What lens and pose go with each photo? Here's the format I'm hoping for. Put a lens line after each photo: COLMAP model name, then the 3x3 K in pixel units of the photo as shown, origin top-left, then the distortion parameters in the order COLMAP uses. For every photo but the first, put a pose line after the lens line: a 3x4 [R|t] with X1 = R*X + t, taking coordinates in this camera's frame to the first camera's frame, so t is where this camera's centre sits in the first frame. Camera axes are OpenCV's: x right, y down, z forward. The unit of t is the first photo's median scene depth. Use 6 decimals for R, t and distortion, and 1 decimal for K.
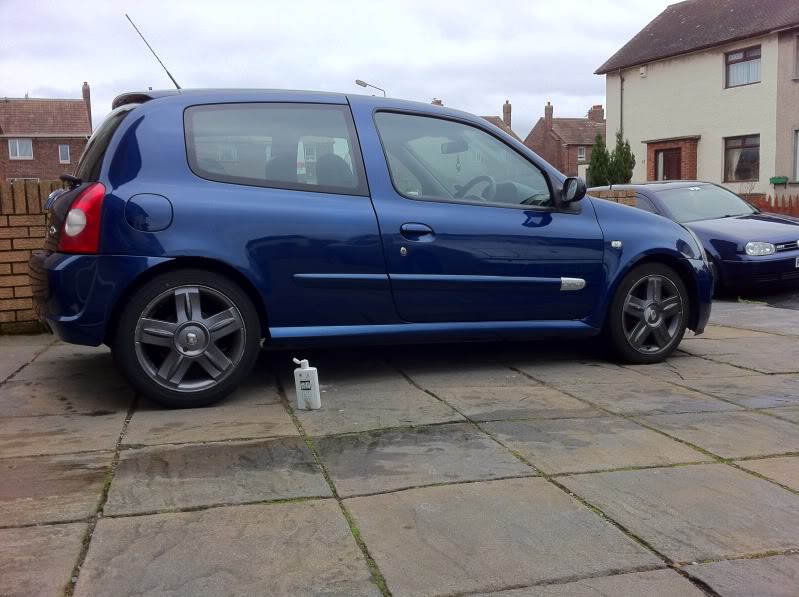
lens RADIAL K [[764.4, 0, 399.5], [0, 764.4, 298.5], [0, 0, 1]] dist [-0.009530, -0.002853]
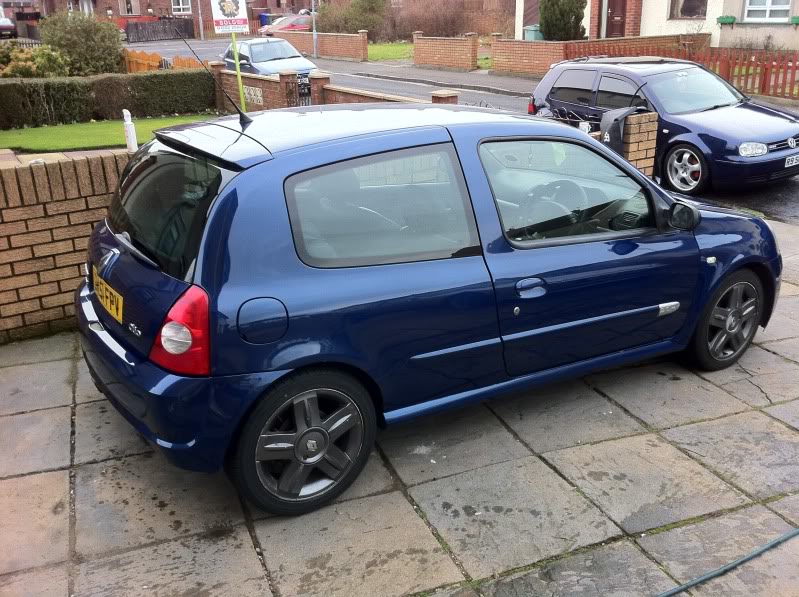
lens RADIAL K [[761.3, 0, 387.7], [0, 761.3, 299.2], [0, 0, 1]] dist [0.039968, -0.142447]
pose [[0.994193, -0.037980, 0.100688, -0.200629], [0.012097, 0.969163, 0.246125, -0.251984], [-0.106931, -0.243478, 0.963994, 0.124640]]
